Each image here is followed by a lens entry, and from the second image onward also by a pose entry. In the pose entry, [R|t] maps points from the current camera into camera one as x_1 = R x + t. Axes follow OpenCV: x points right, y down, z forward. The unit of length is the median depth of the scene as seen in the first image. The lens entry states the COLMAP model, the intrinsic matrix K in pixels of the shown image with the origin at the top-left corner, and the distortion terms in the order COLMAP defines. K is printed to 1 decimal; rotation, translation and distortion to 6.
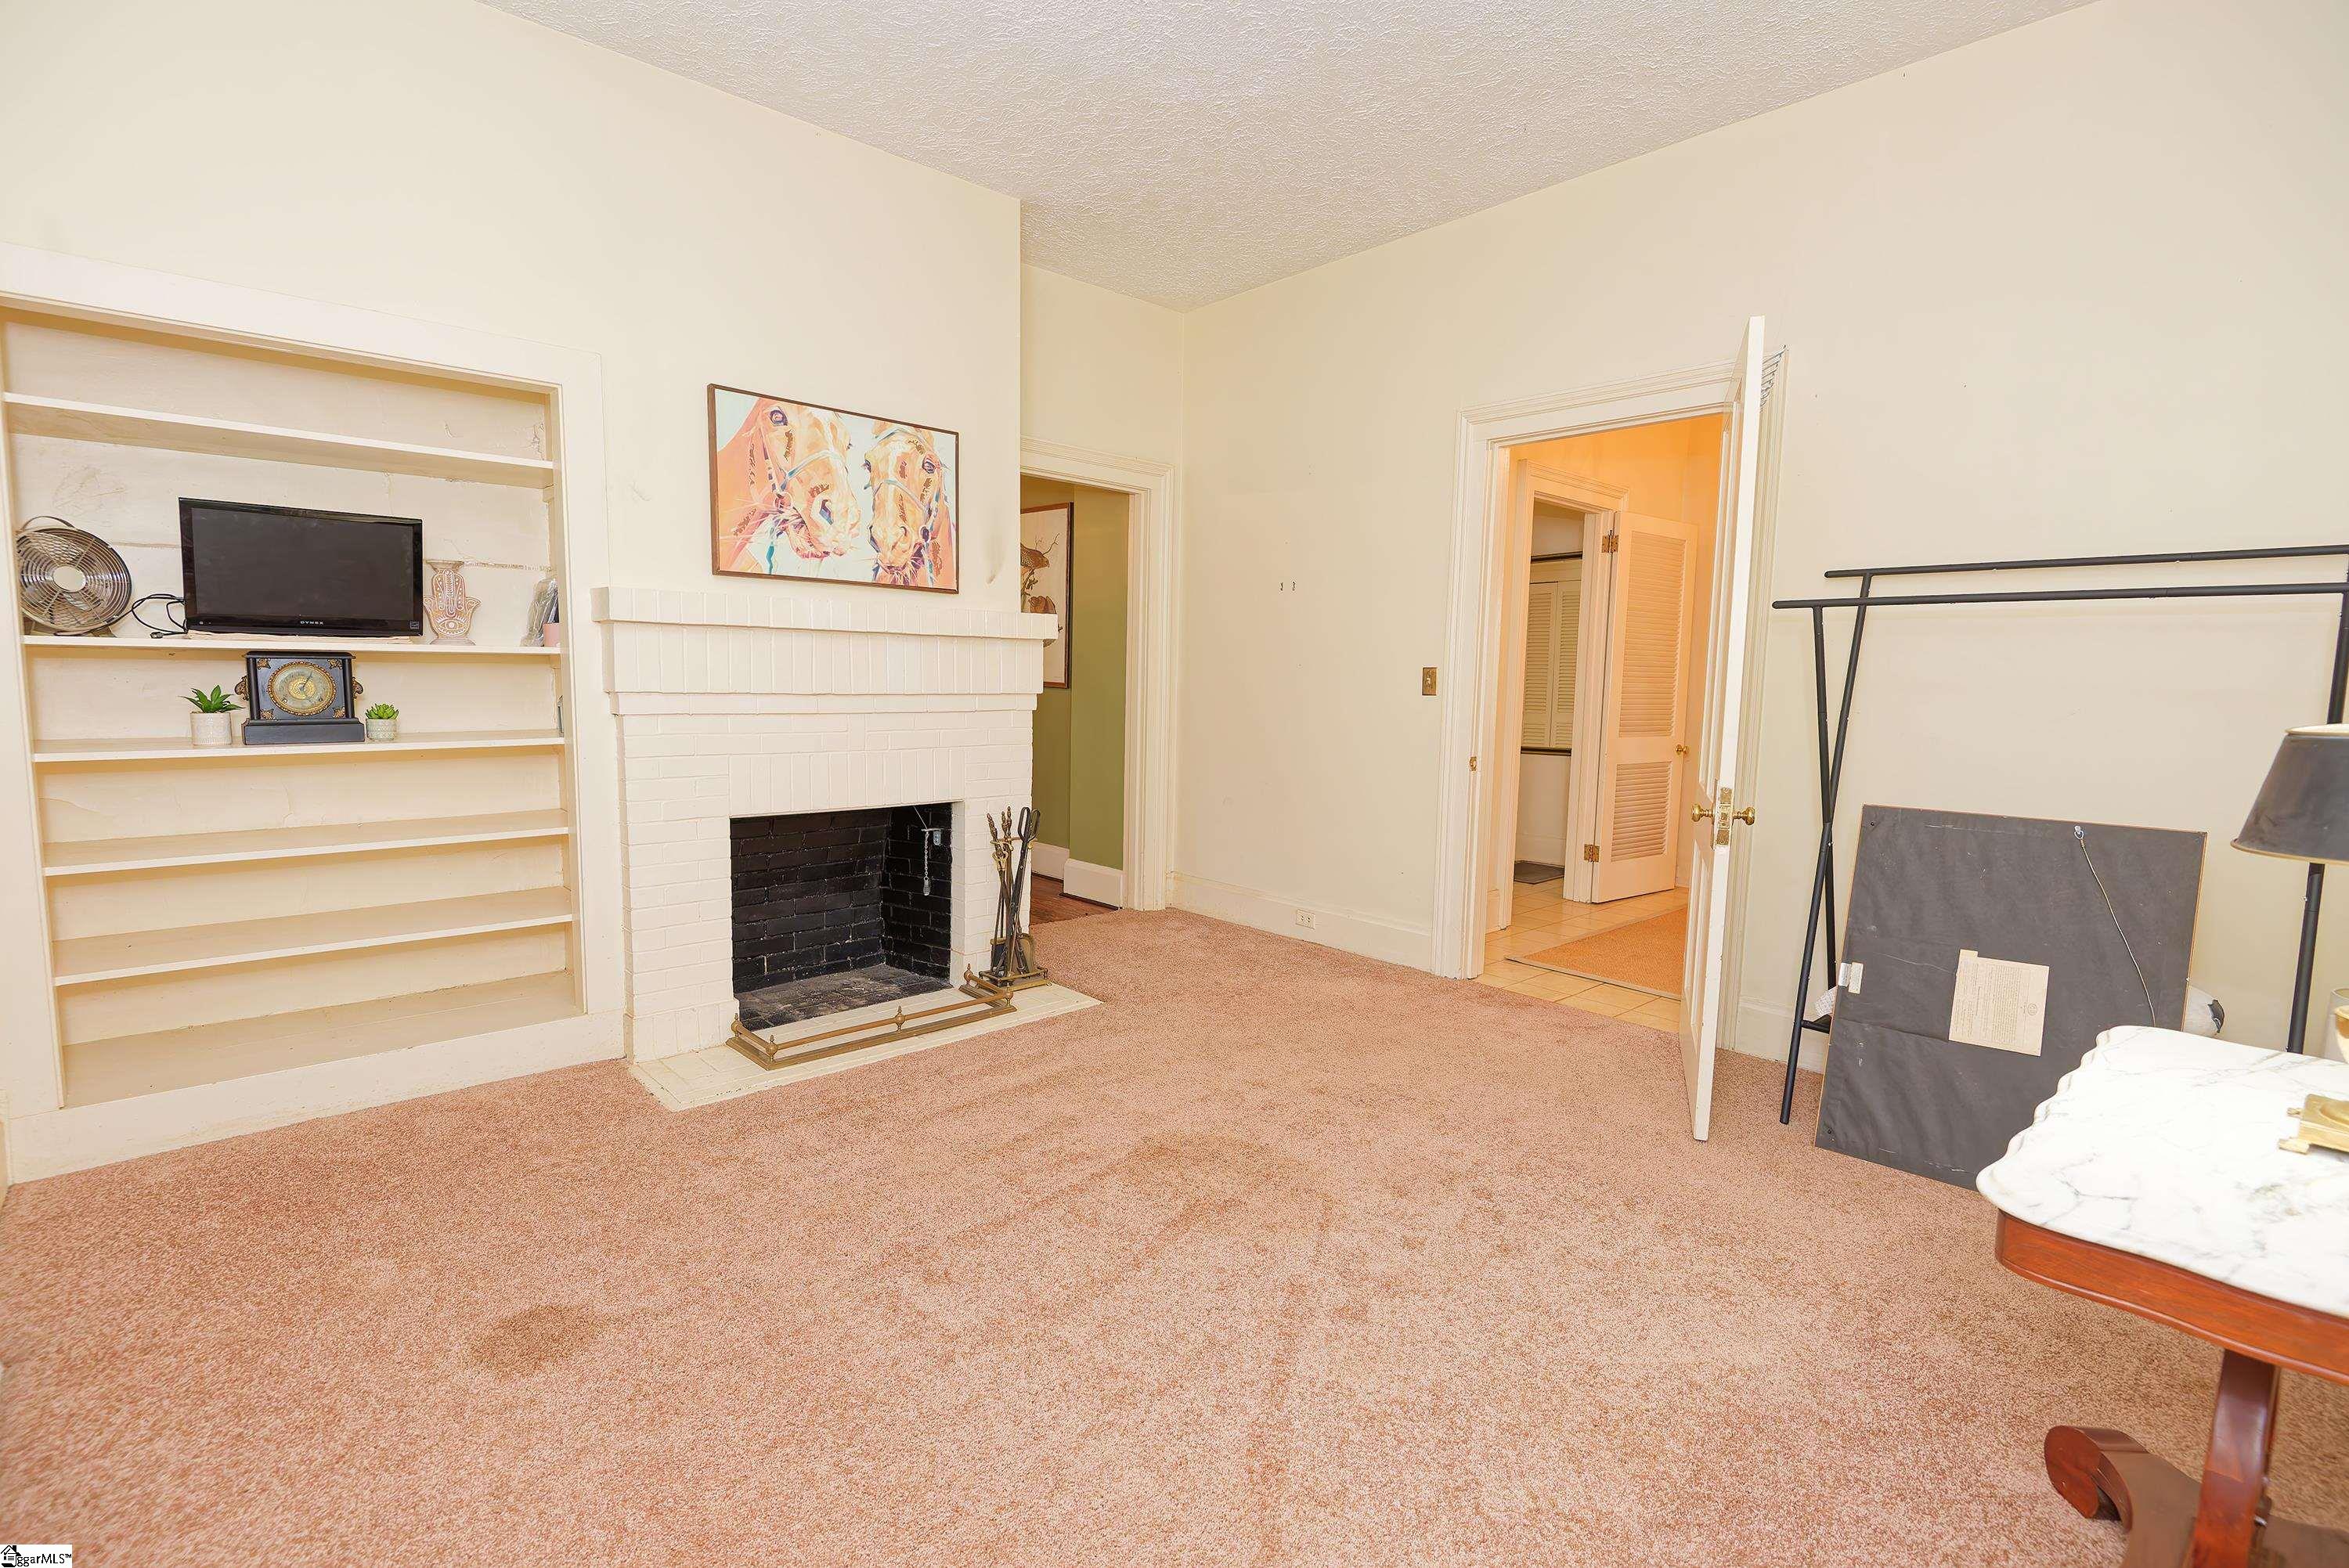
lens RADIAL K [[1076.4, 0, 1172.4], [0, 1076.4, 786.7], [0, 0, 1]] dist [-0.001119, -0.004436]
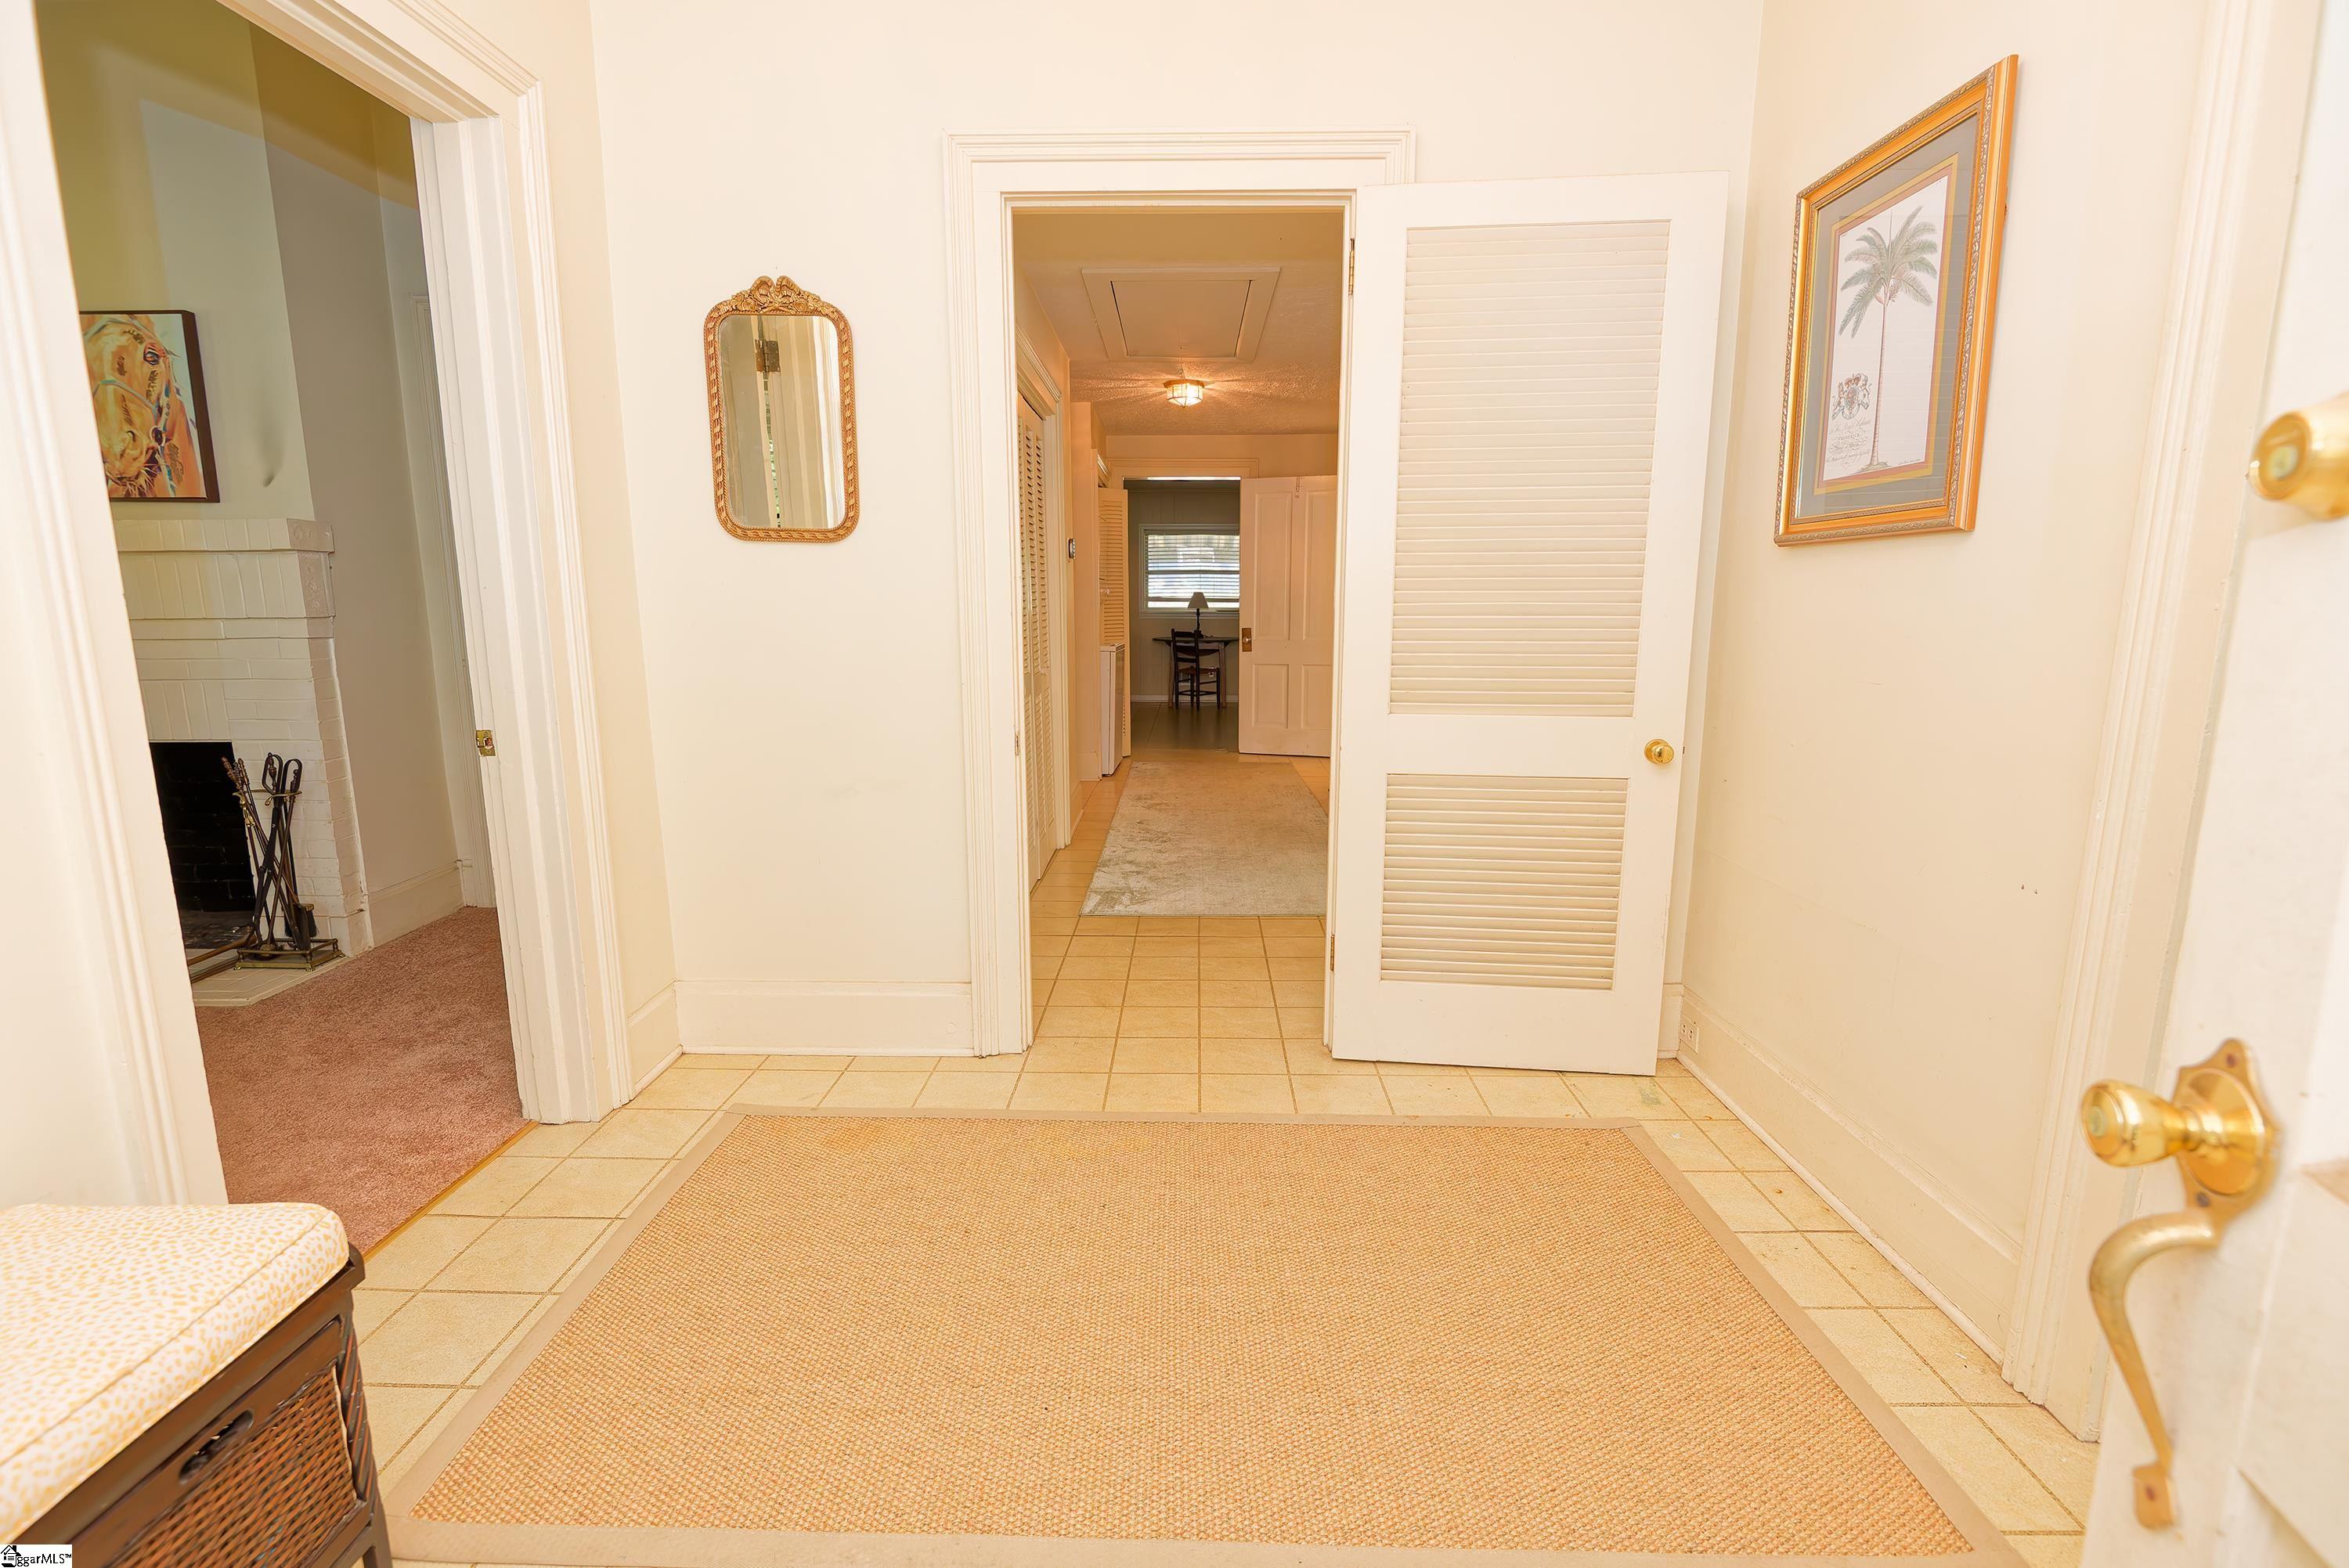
lens RADIAL K [[1076.4, 0, 1164.9], [0, 1076.4, 782.3], [0, 0, 1]] dist [-0.001119, -0.004436]
pose [[0.724243, 0.103935, -0.681666, 1.000953], [-0.057713, 0.994243, 0.090276, -0.079774], [0.687125, -0.026041, 0.726072, 0.926297]]
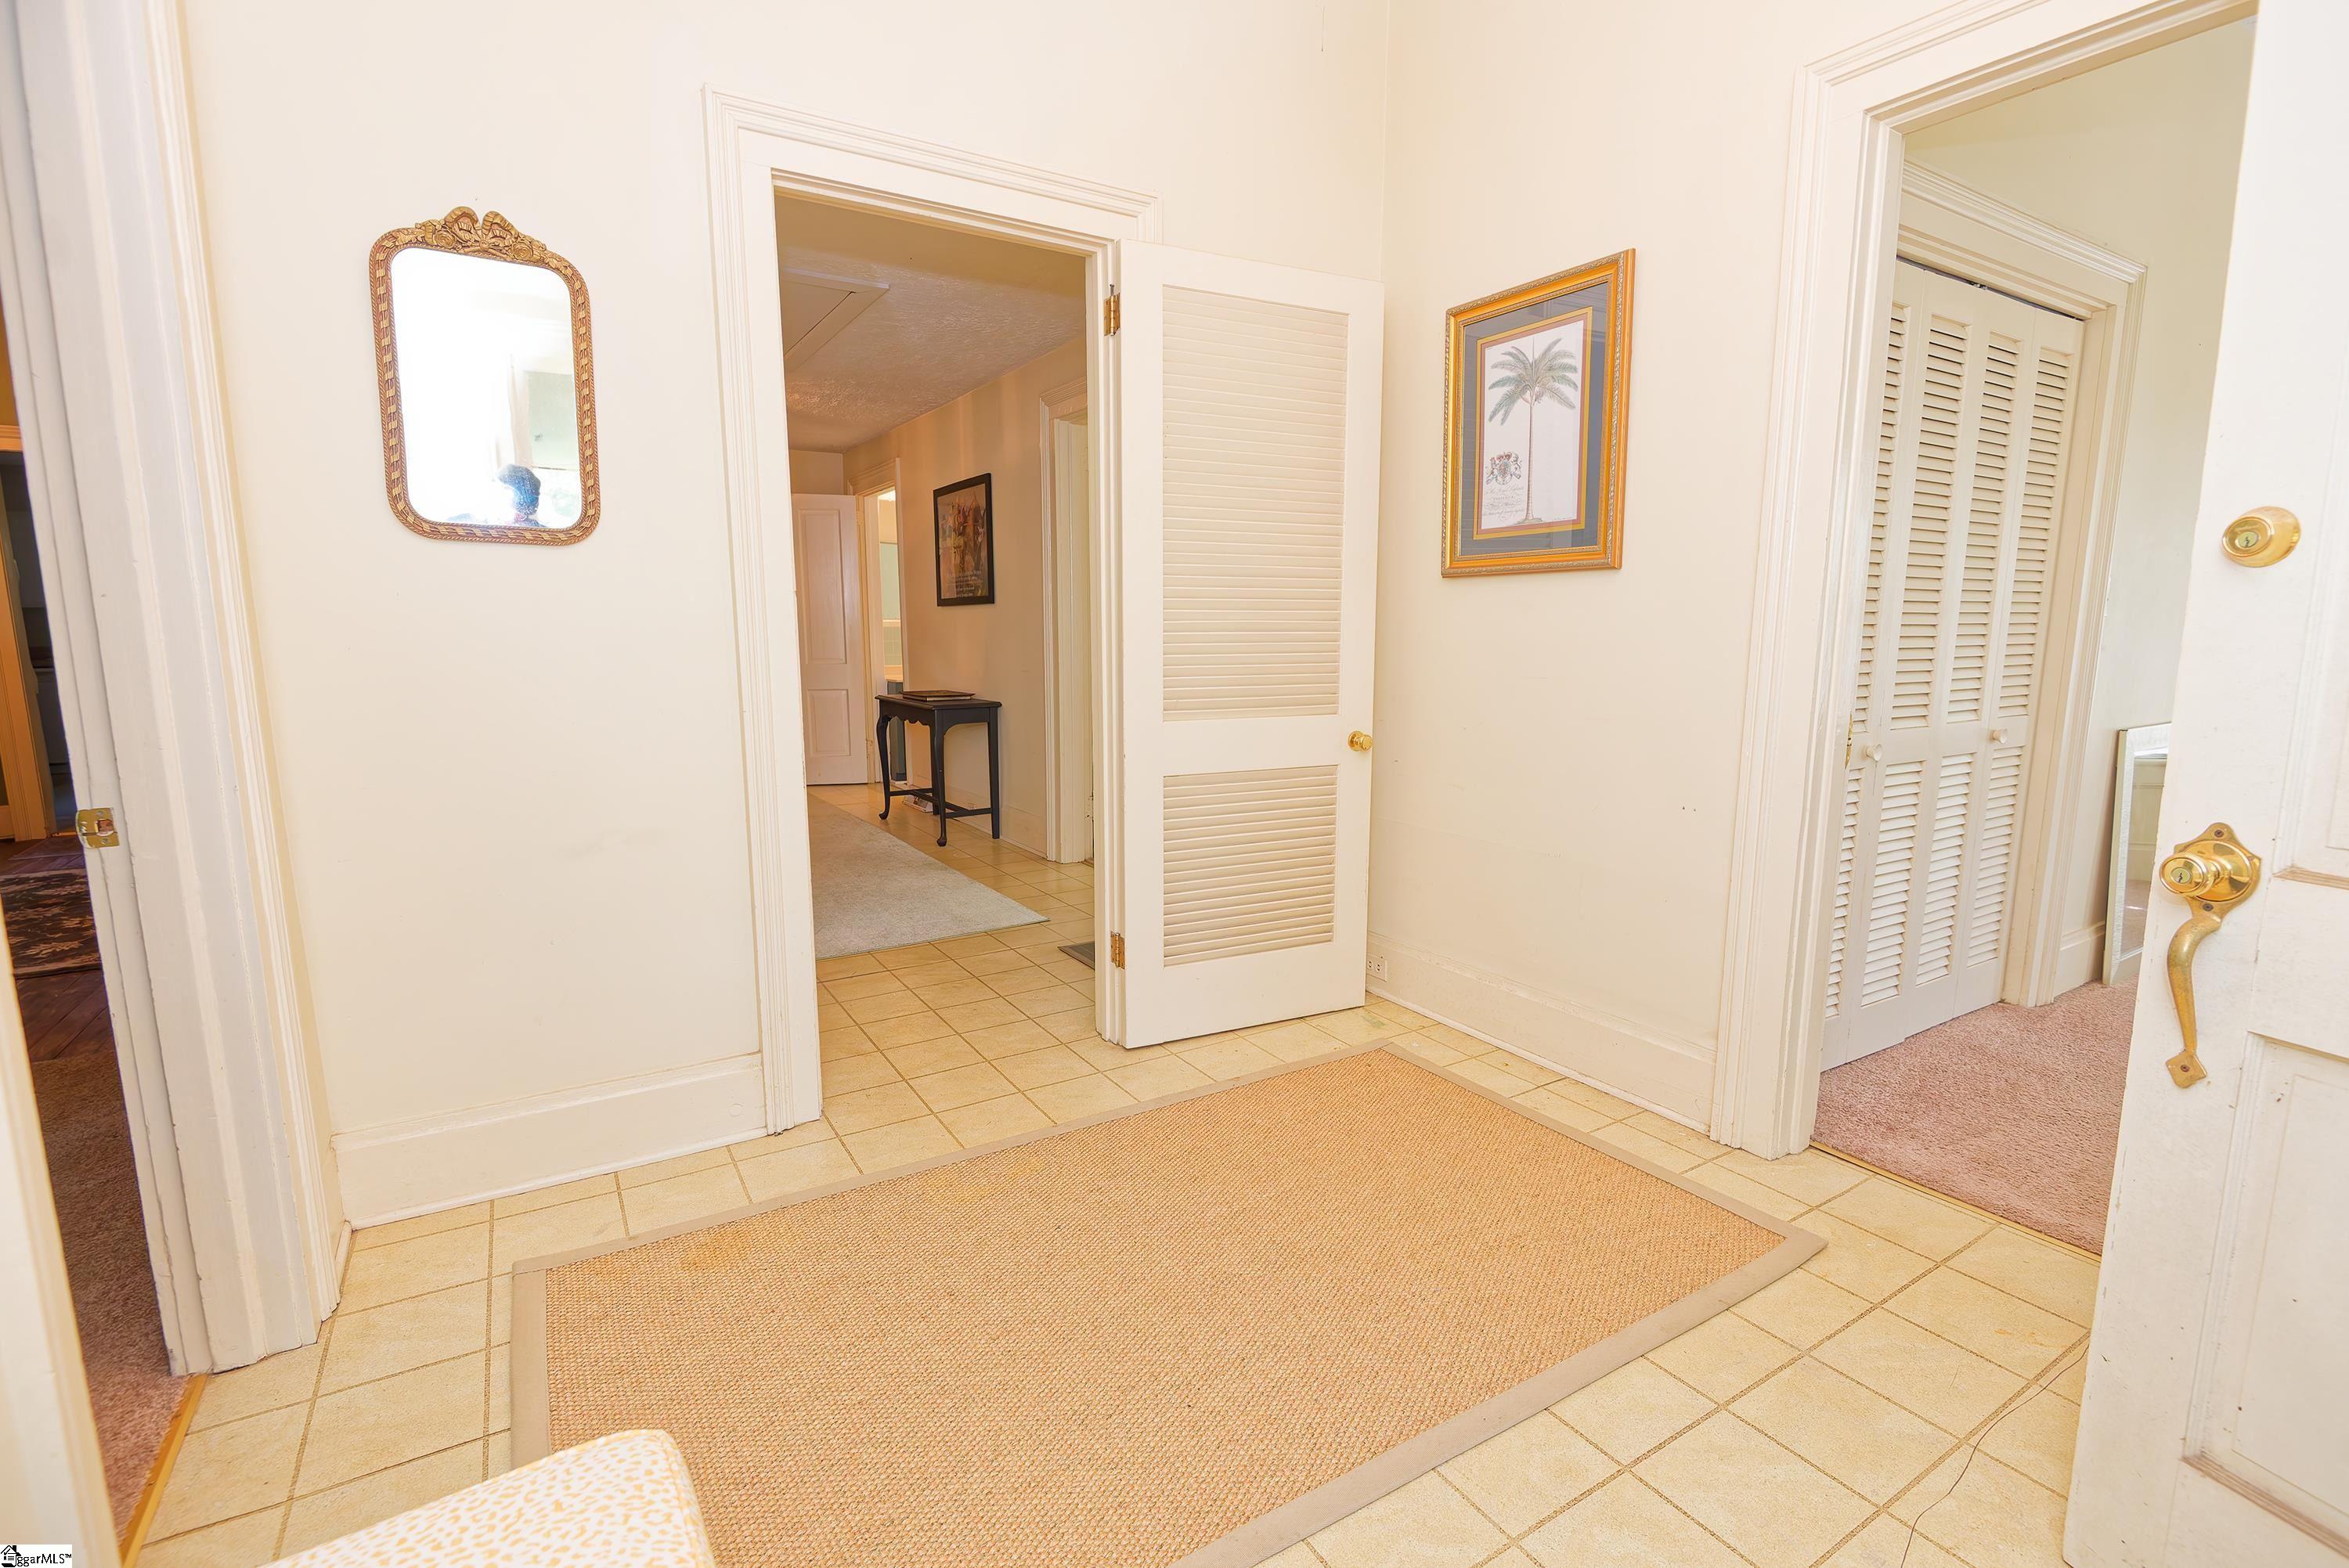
lens RADIAL K [[1076.4, 0, 1176.8], [0, 1076.4, 781.3], [0, 0, 1]] dist [-0.001119, -0.004436]
pose [[0.982634, 0.014207, -0.185009, 0.781864], [-0.005322, 0.998812, 0.048433, -0.064224], [0.185478, -0.046607, 0.981543, 0.787240]]
